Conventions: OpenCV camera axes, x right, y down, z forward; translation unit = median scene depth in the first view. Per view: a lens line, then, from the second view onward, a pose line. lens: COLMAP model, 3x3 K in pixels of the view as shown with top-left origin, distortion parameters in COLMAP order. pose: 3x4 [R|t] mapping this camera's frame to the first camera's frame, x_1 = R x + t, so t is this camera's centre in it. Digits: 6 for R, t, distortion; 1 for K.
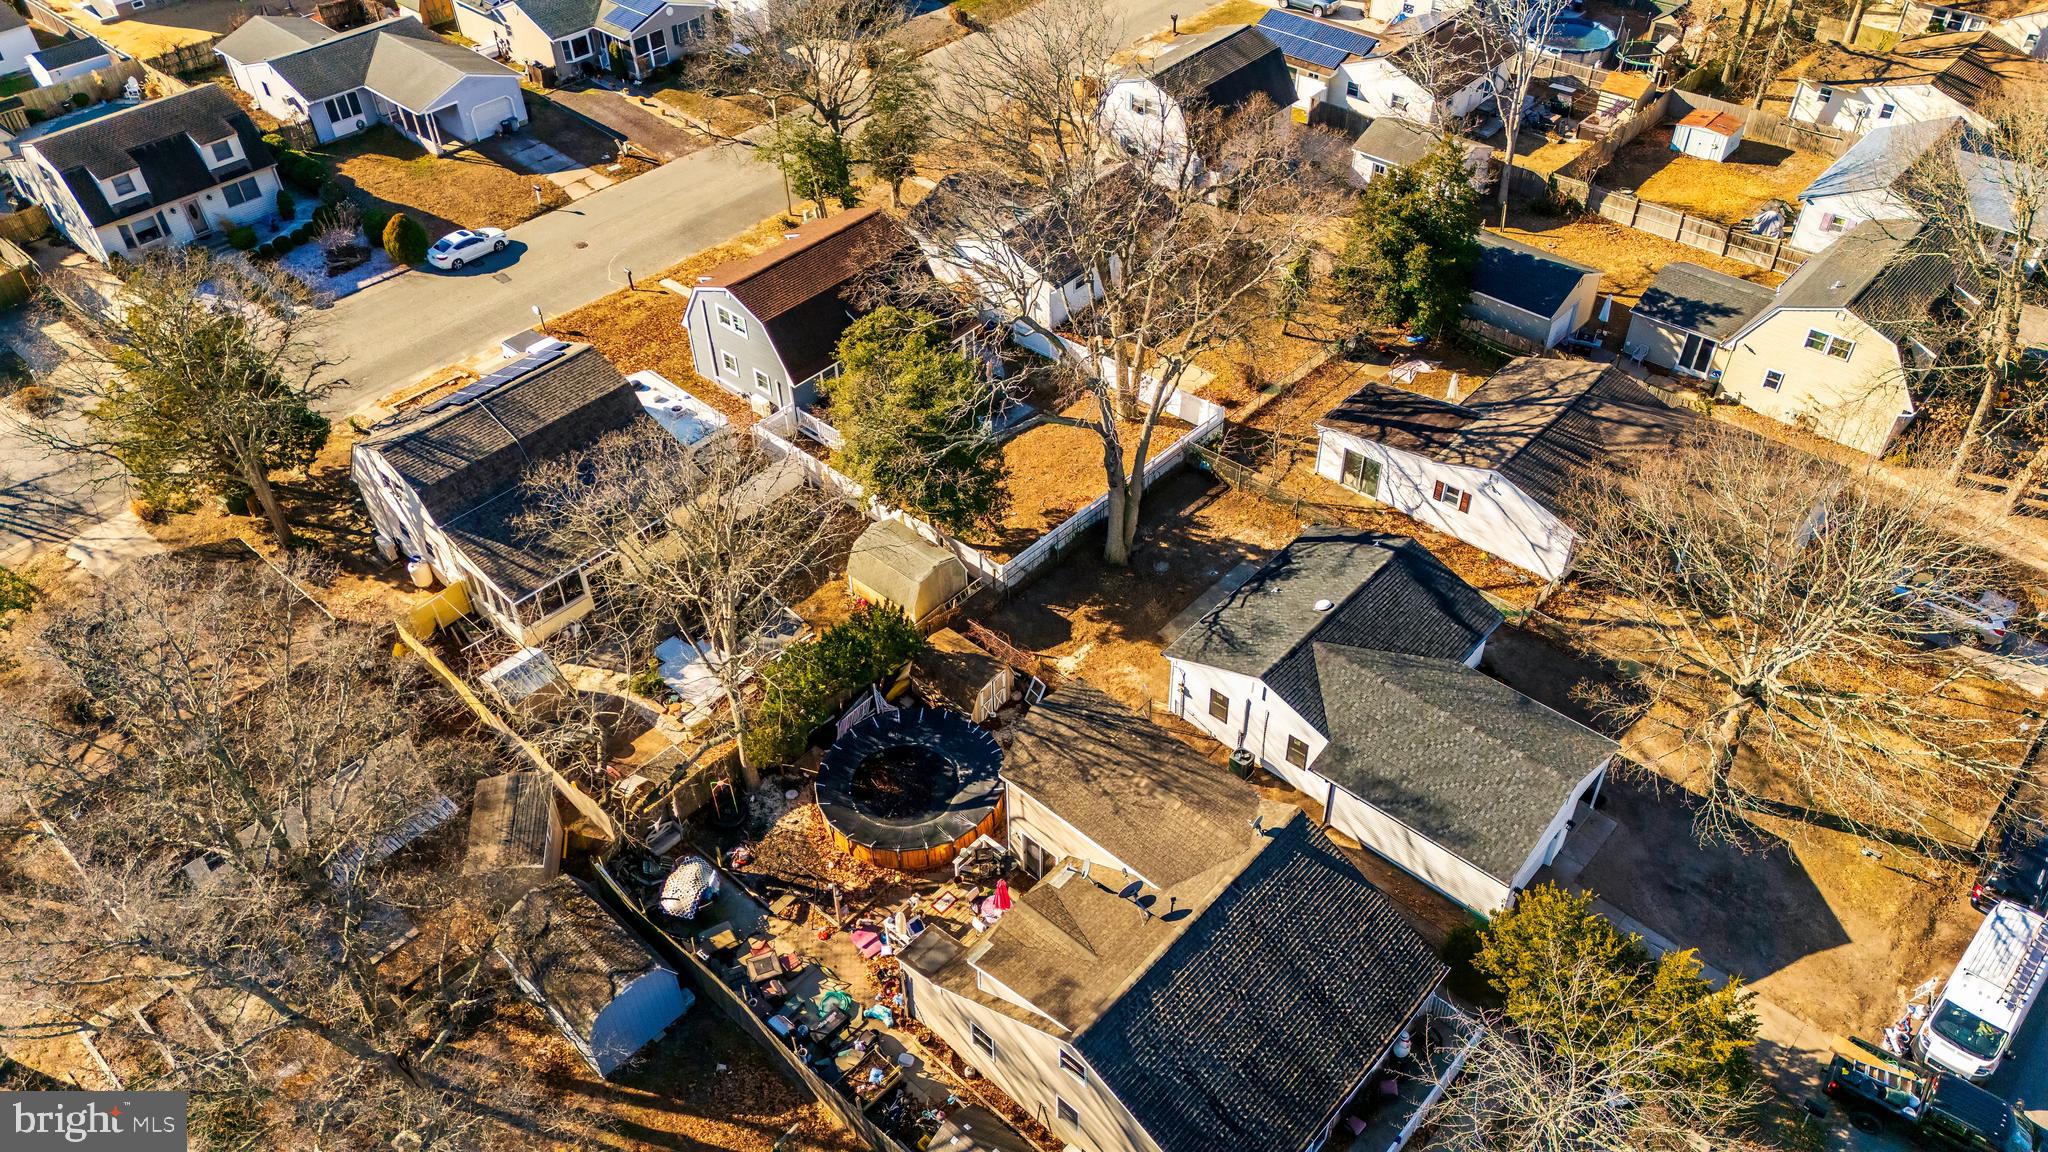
lens RADIAL K [[1491.7, 0, 1024.0], [0, 1491.7, 576.0], [0, 0, 1]] dist [0.063722, -0.003434]
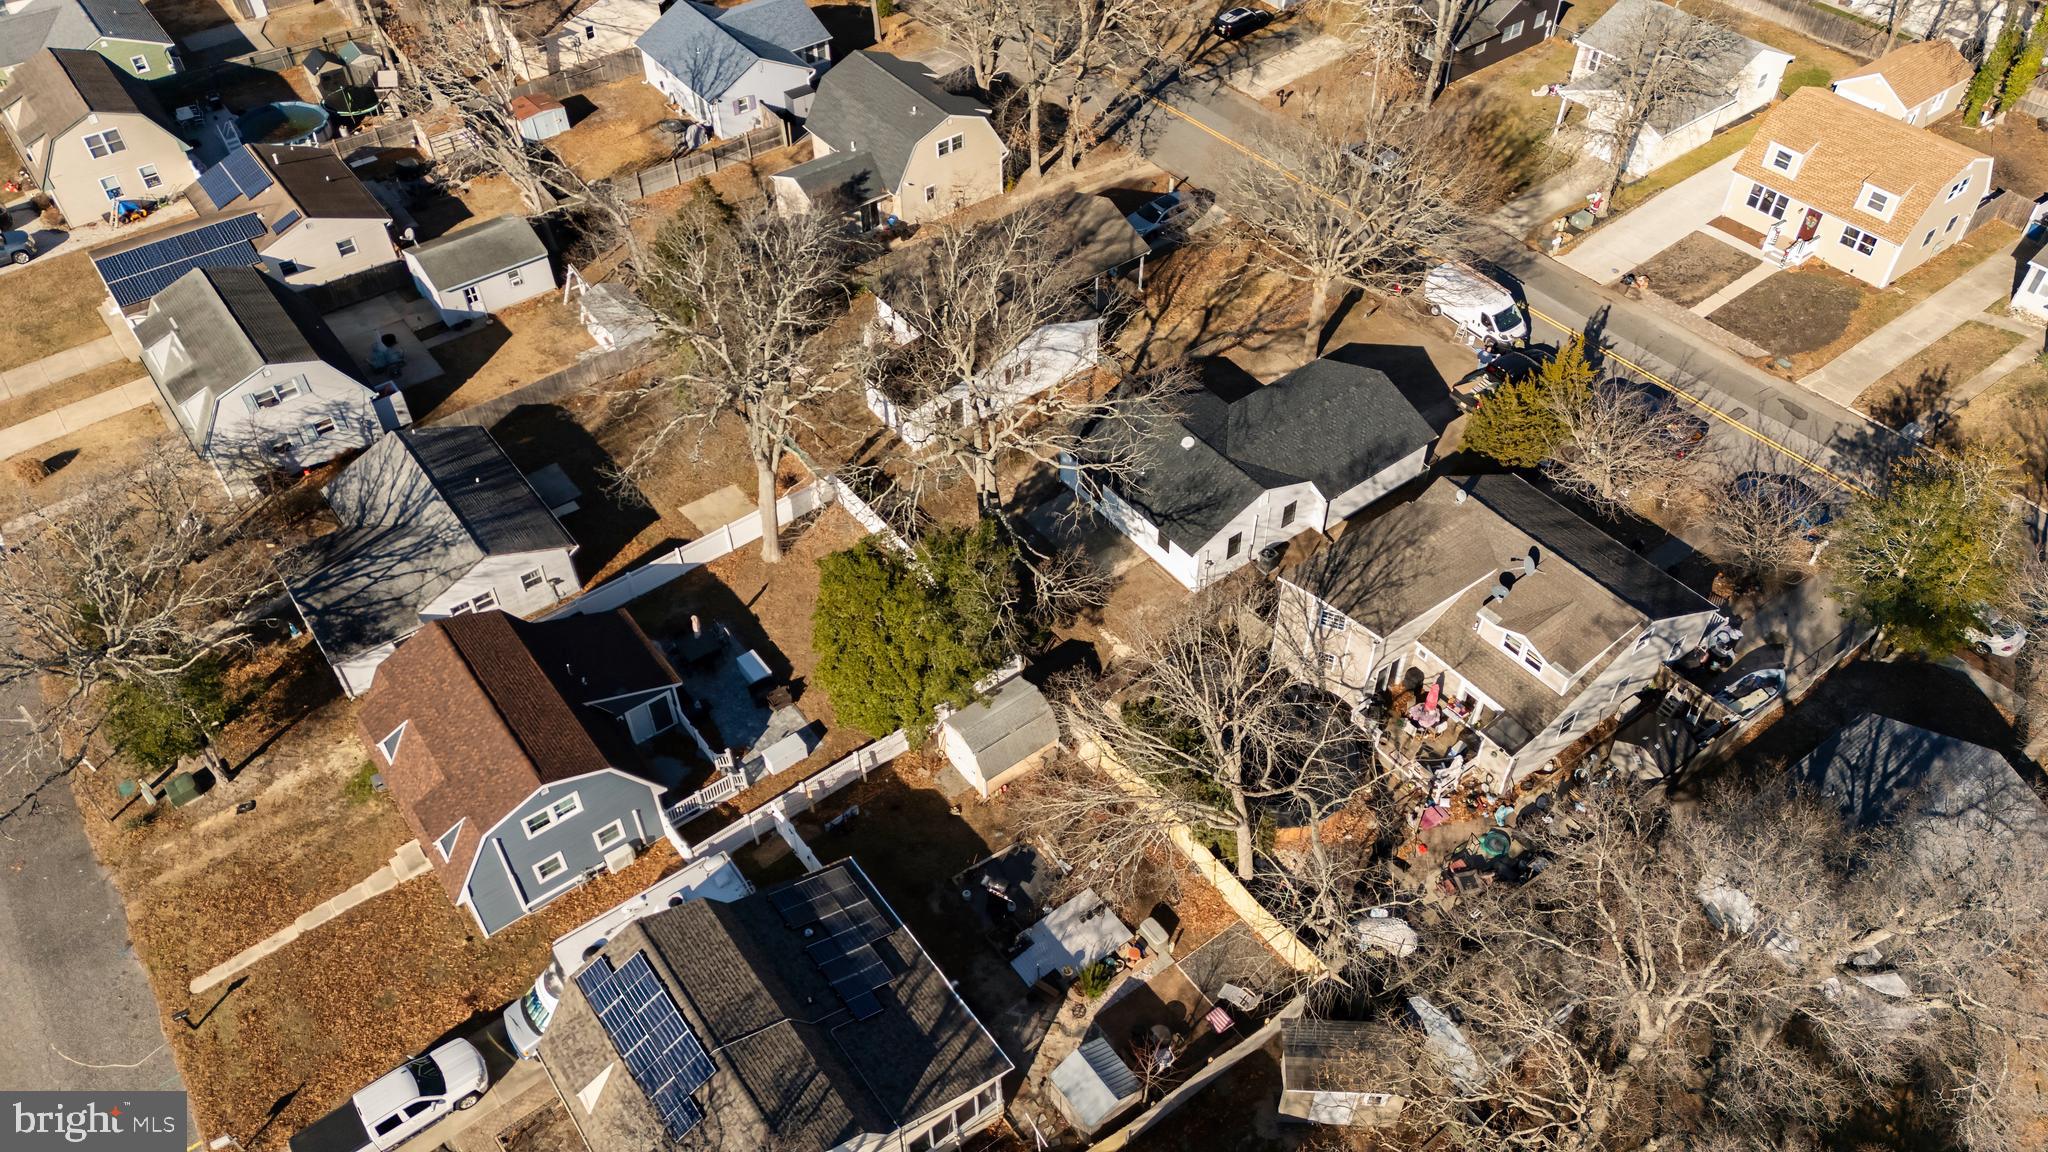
lens RADIAL K [[1486.1, 0, 1024.0], [0, 1486.1, 576.0], [0, 0, 1]] dist [0.074679, -0.004261]
pose [[0.188368, -0.686277, 0.702525, -0.635478], [0.656747, 0.619882, 0.429452, -0.438015], [-0.730206, 0.380486, 0.567476, 0.353068]]
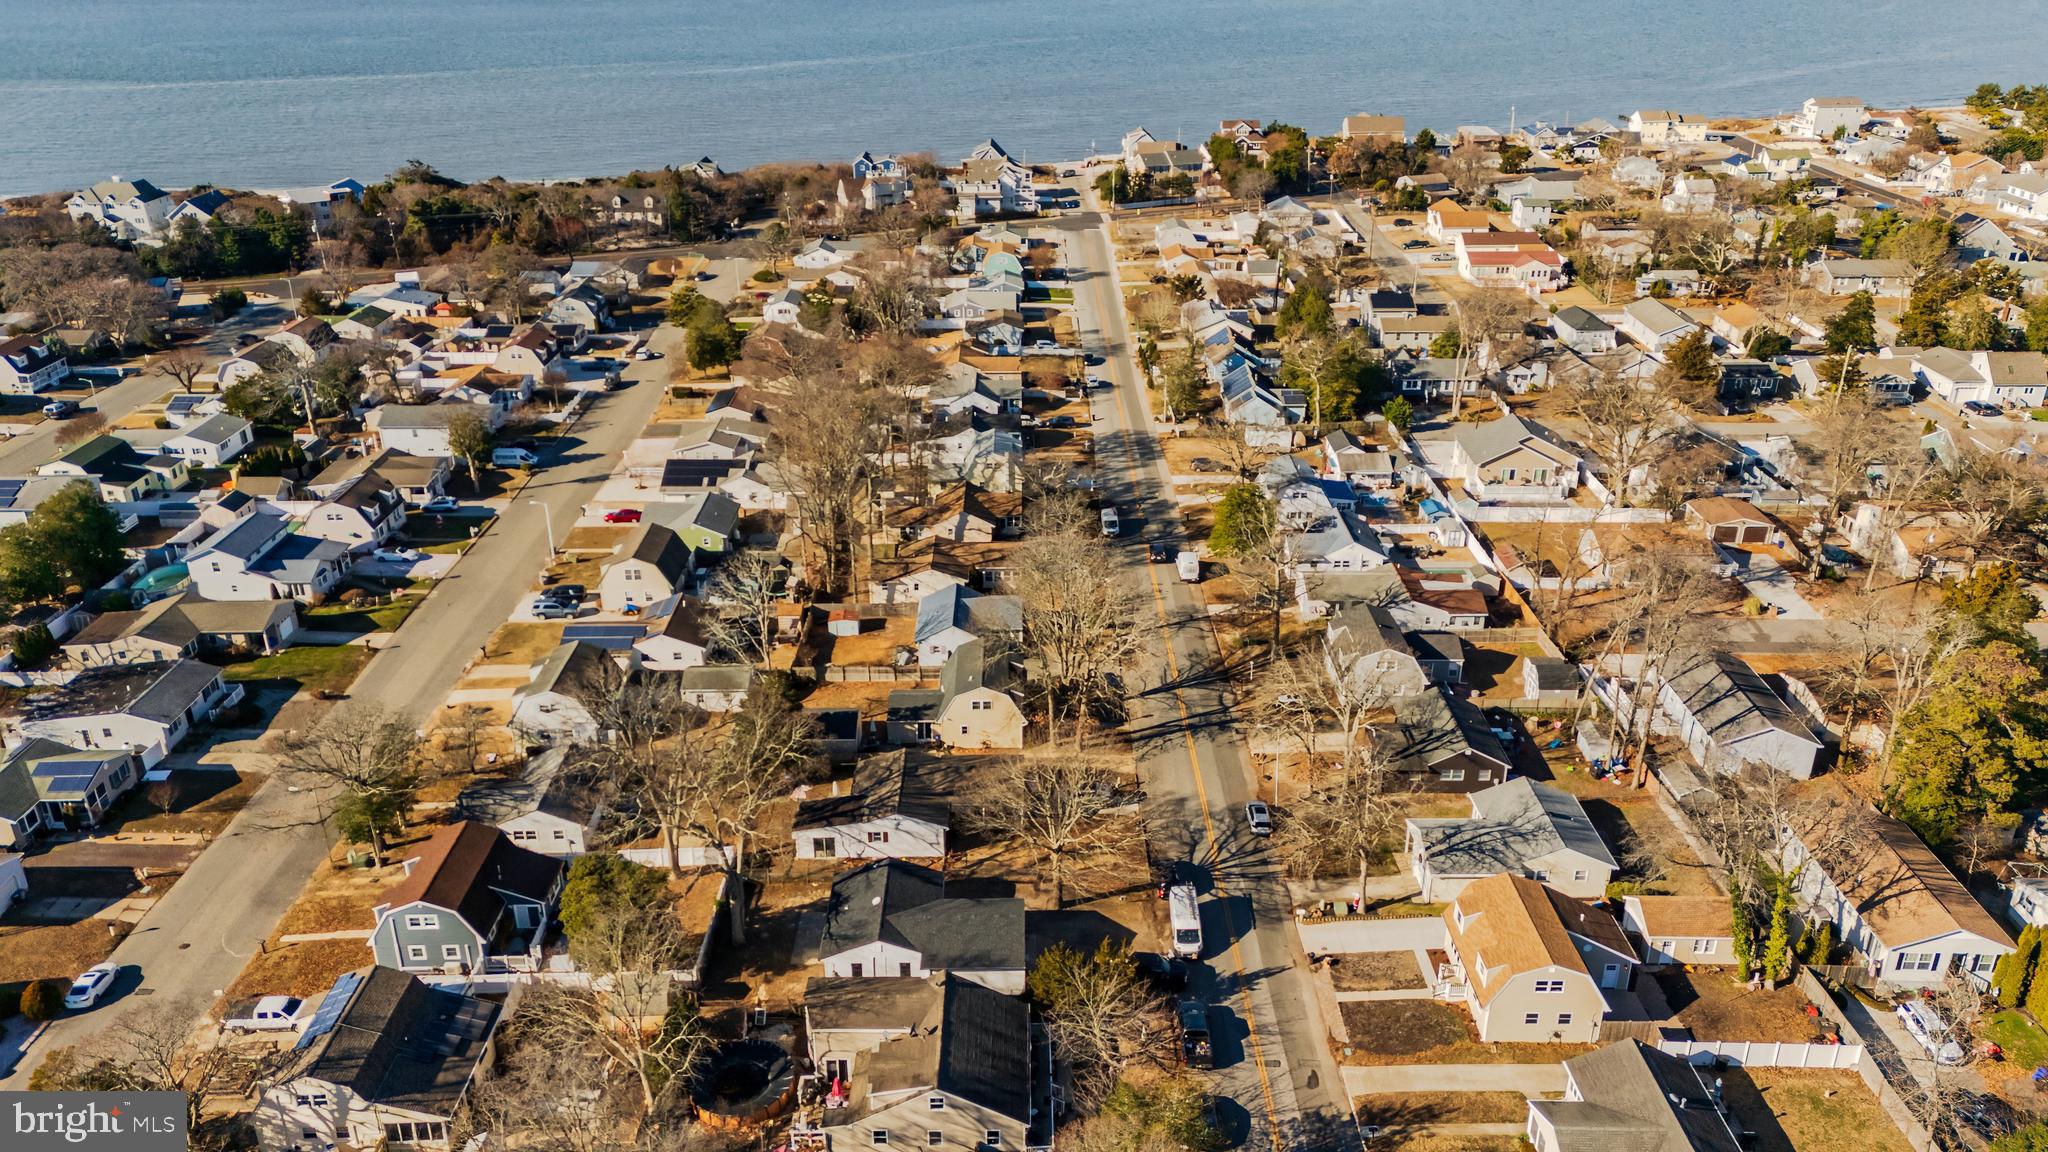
lens RADIAL K [[1499.3, 0, 1024.0], [0, 1499.3, 548.3], [0, 0, 1]] dist [0.103589, -0.065285]
pose [[0.739249, -0.254118, 0.623647, -0.639701], [0.439311, 0.883864, -0.160595, 0.010511], [-0.510409, 0.392694, 0.765032, -0.664819]]
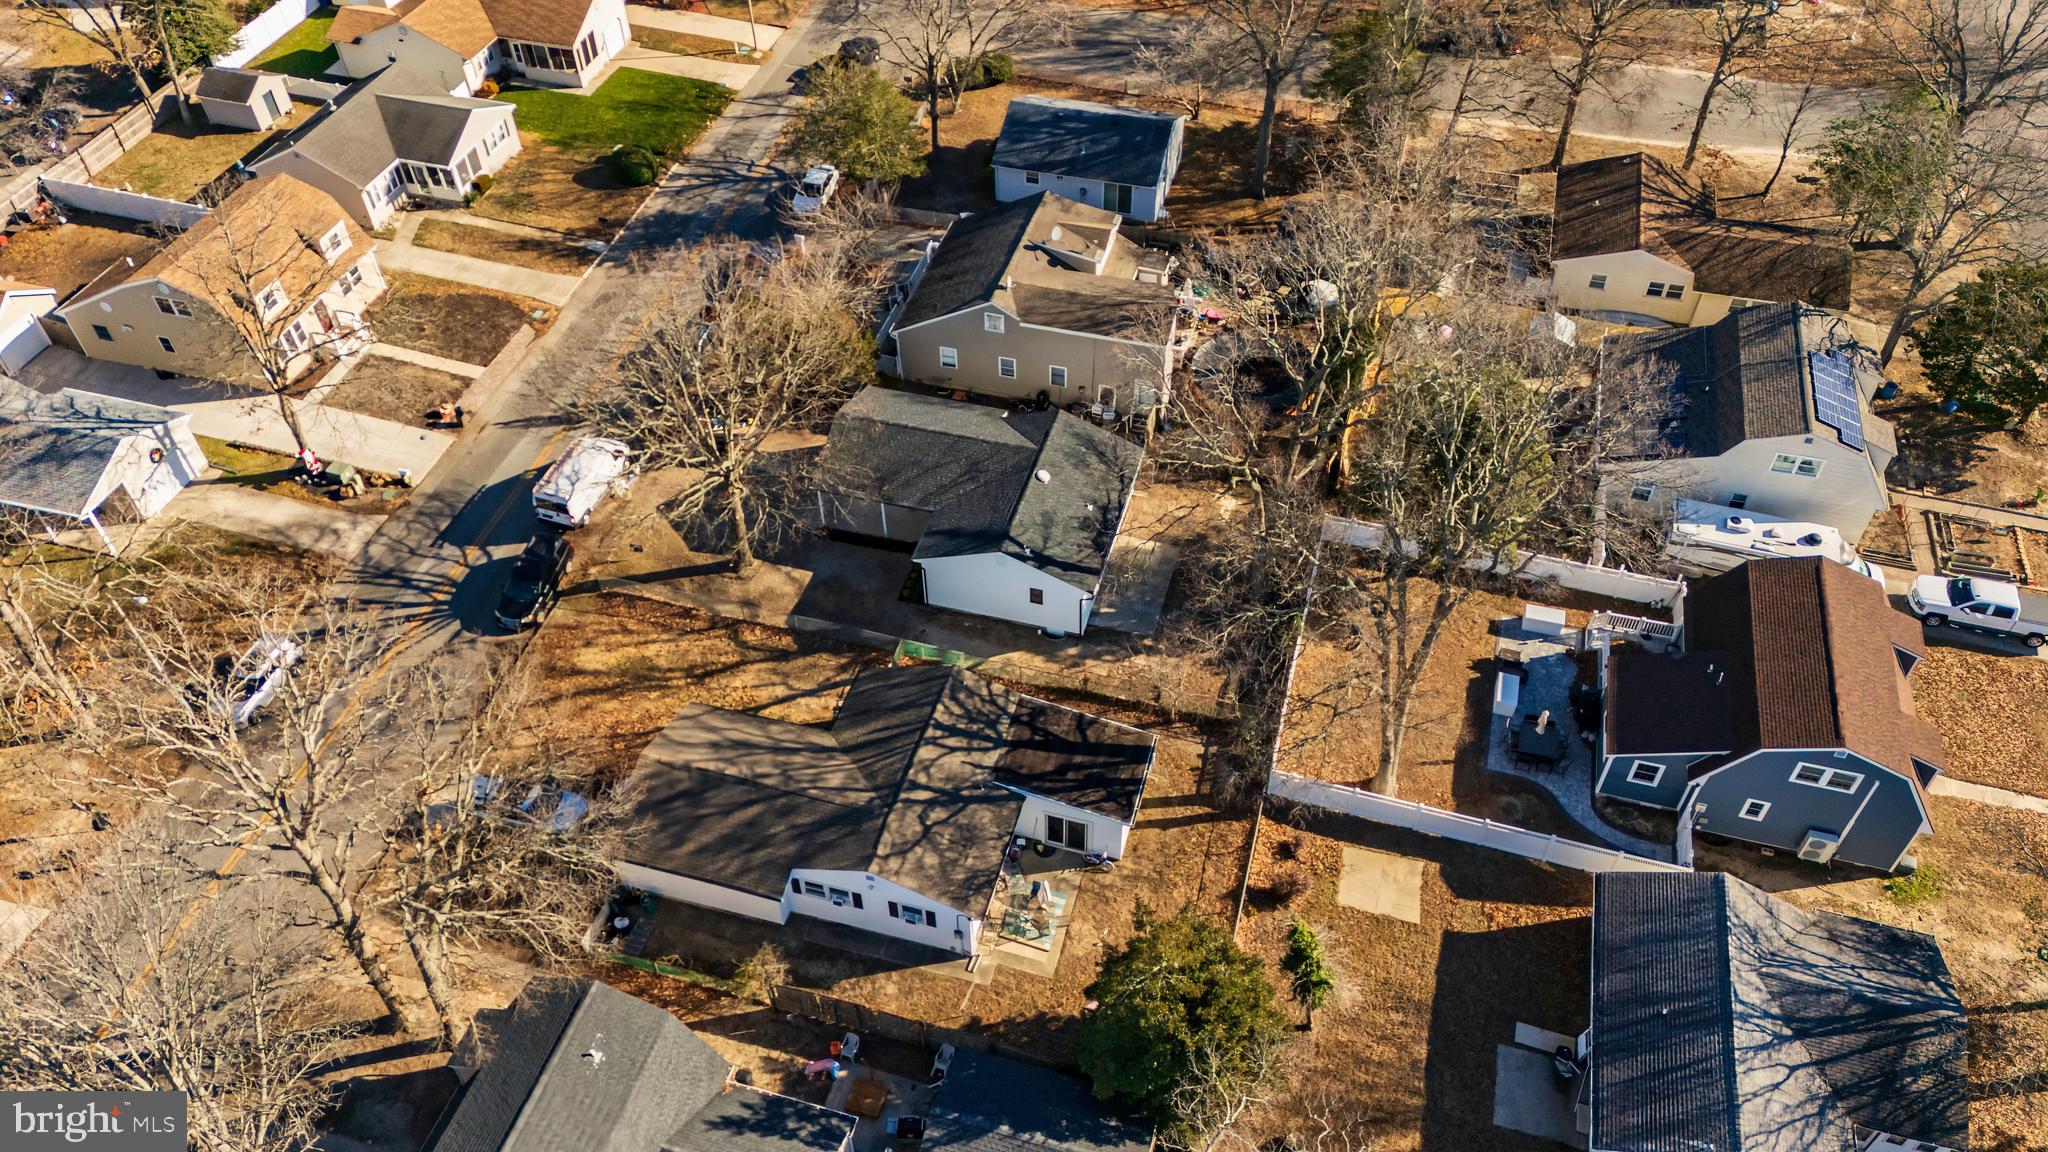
lens RADIAL K [[1528.7, 0, 1016.2], [0, 1528.7, 535.2], [0, 0, 1]] dist [0.075654, -0.006627]
pose [[-0.899091, 0.328477, -0.289376, 0.491840], [-0.265046, 0.117640, 0.957033, -0.963450], [0.348406, 0.937157, -0.018708, 0.863842]]
